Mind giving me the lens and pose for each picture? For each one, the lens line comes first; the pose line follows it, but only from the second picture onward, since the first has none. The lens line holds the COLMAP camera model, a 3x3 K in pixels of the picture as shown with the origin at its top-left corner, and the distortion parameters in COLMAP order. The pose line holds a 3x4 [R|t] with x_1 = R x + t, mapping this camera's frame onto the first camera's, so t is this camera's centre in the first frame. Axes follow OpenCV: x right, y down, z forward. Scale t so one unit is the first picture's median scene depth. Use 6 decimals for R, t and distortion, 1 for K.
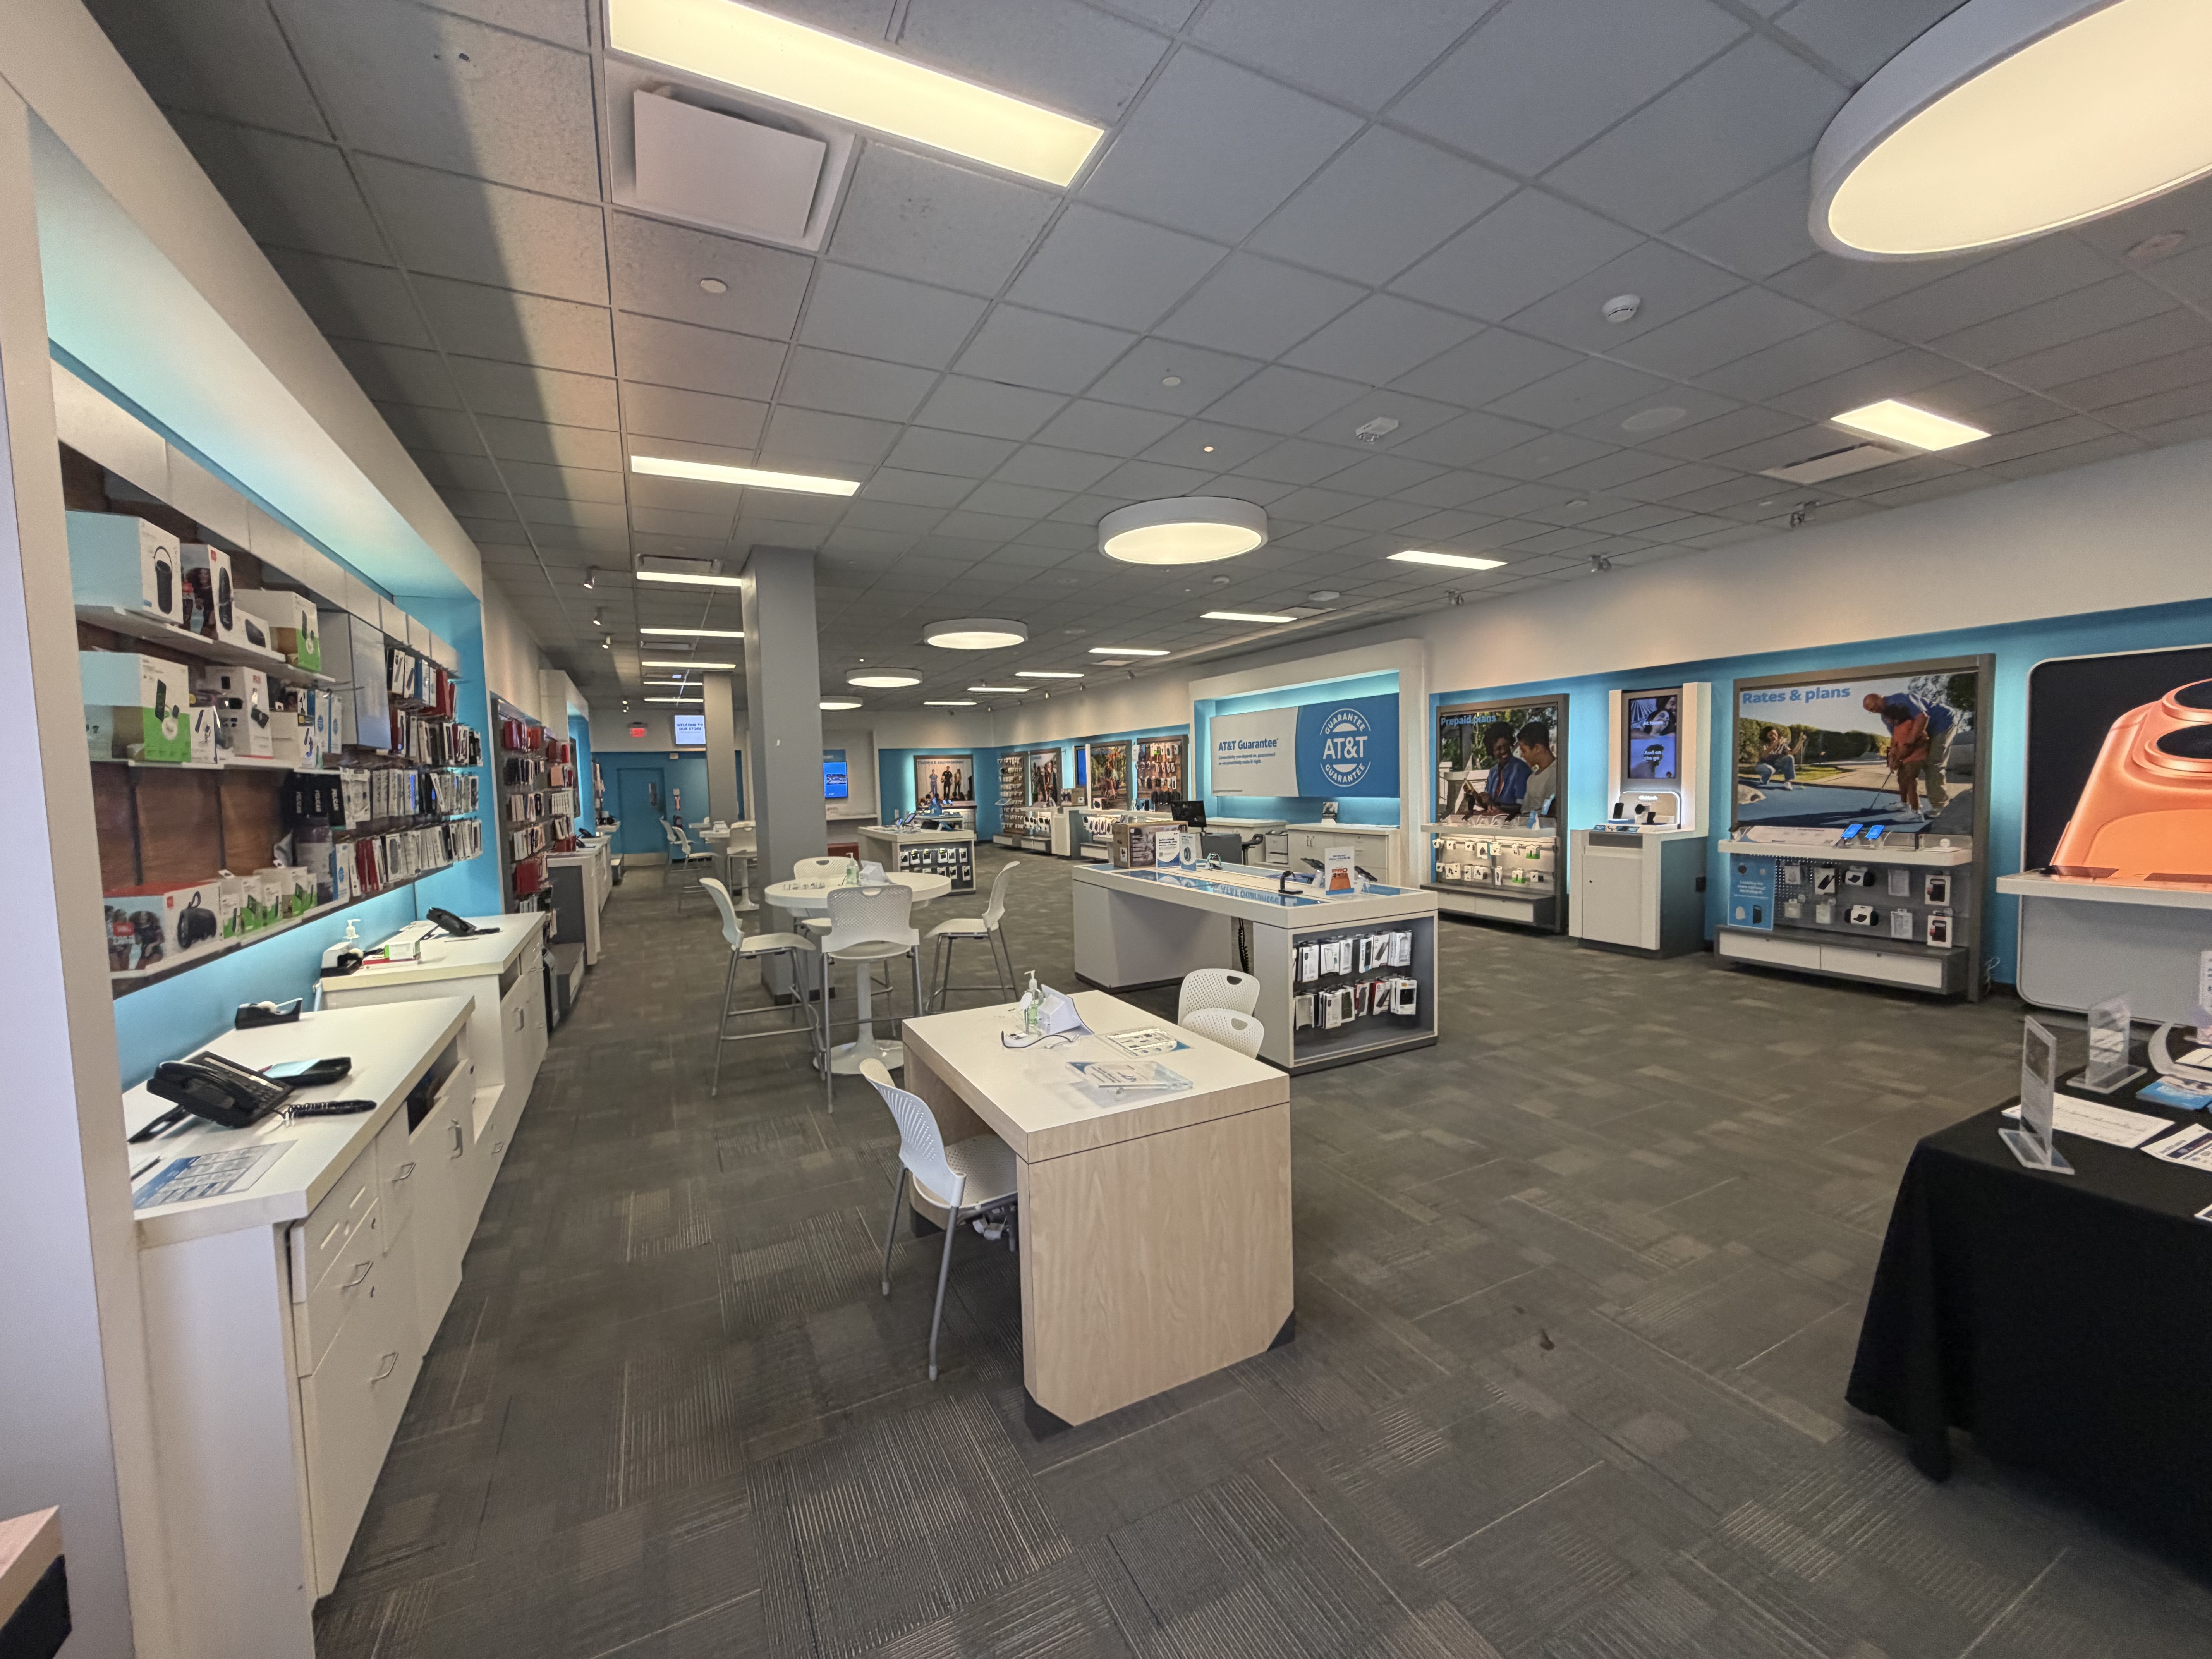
lens RADIAL K [[884.1, 0, 1103.6], [0, 884.1, 827.3], [0, 0, 1]] dist [0.001098, 0.000048]
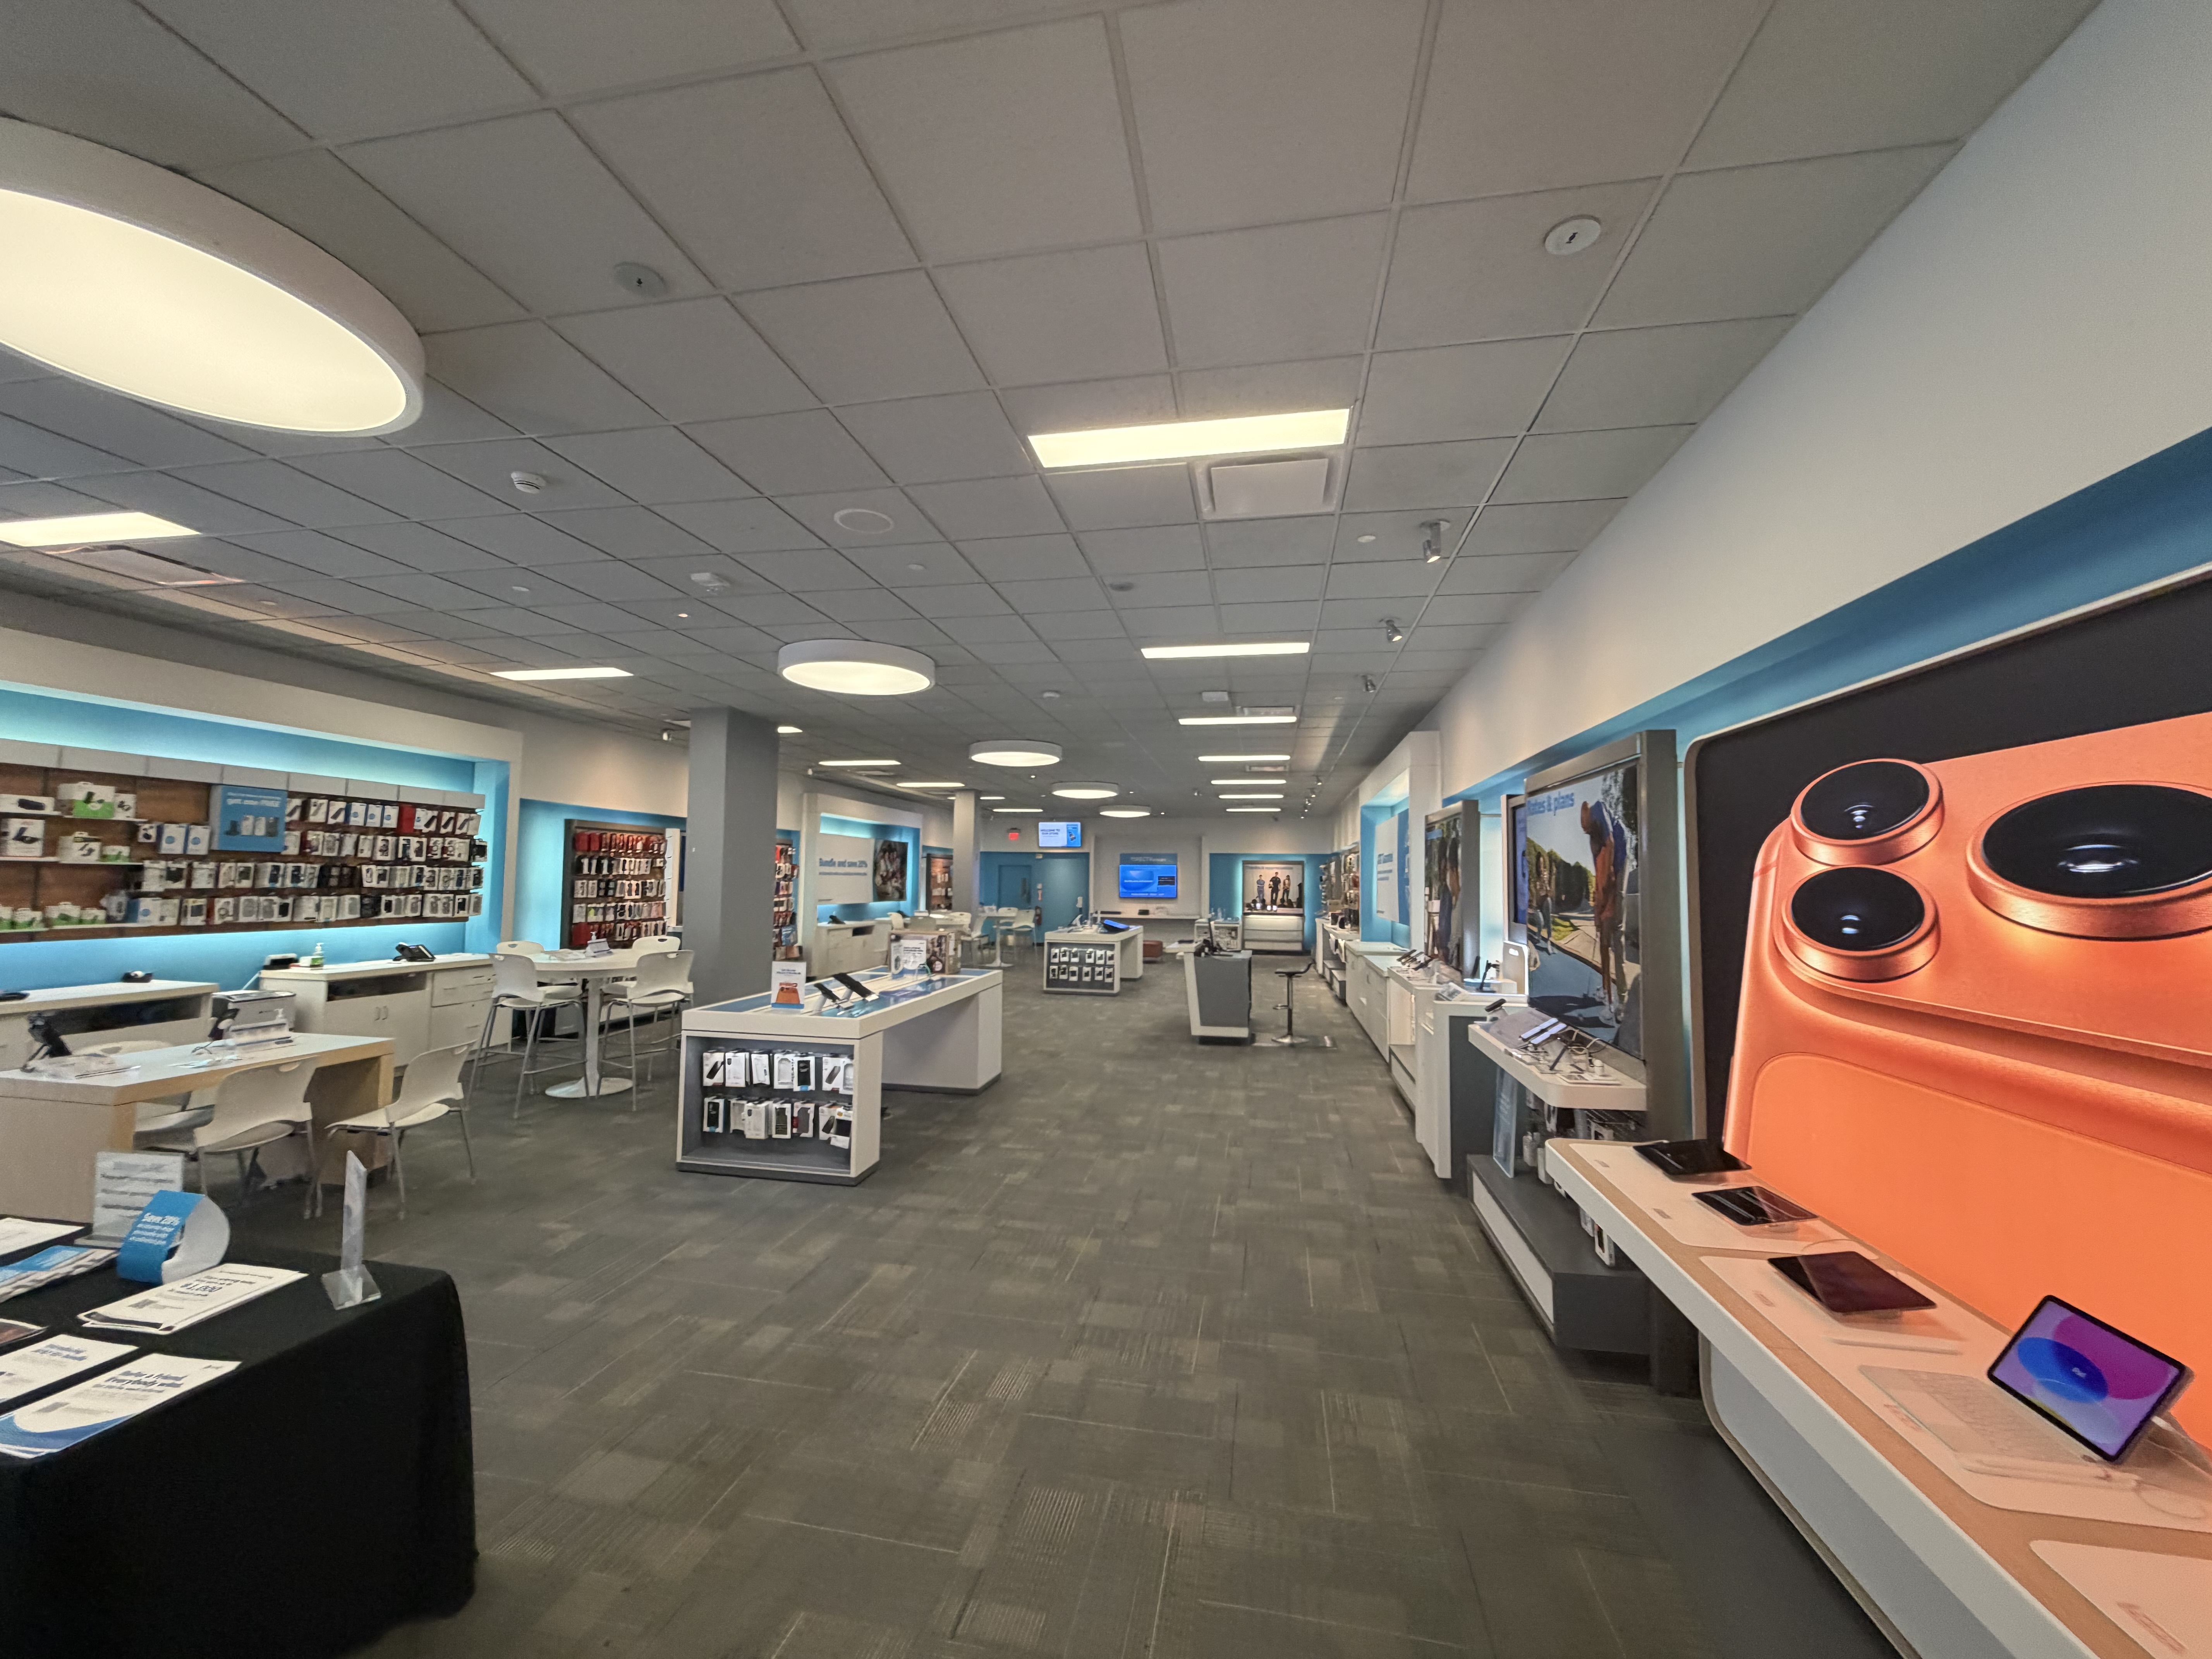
lens RADIAL K [[884.1, 0, 1098.0], [0, 884.1, 826.7], [0, 0, 1]] dist [0.001098, 0.000048]
pose [[0.784820, 0.002266, -0.619719, 1.100182], [-0.073442, 0.993287, -0.089376, -0.063118], [0.615356, 0.115658, 0.779718, 0.370917]]
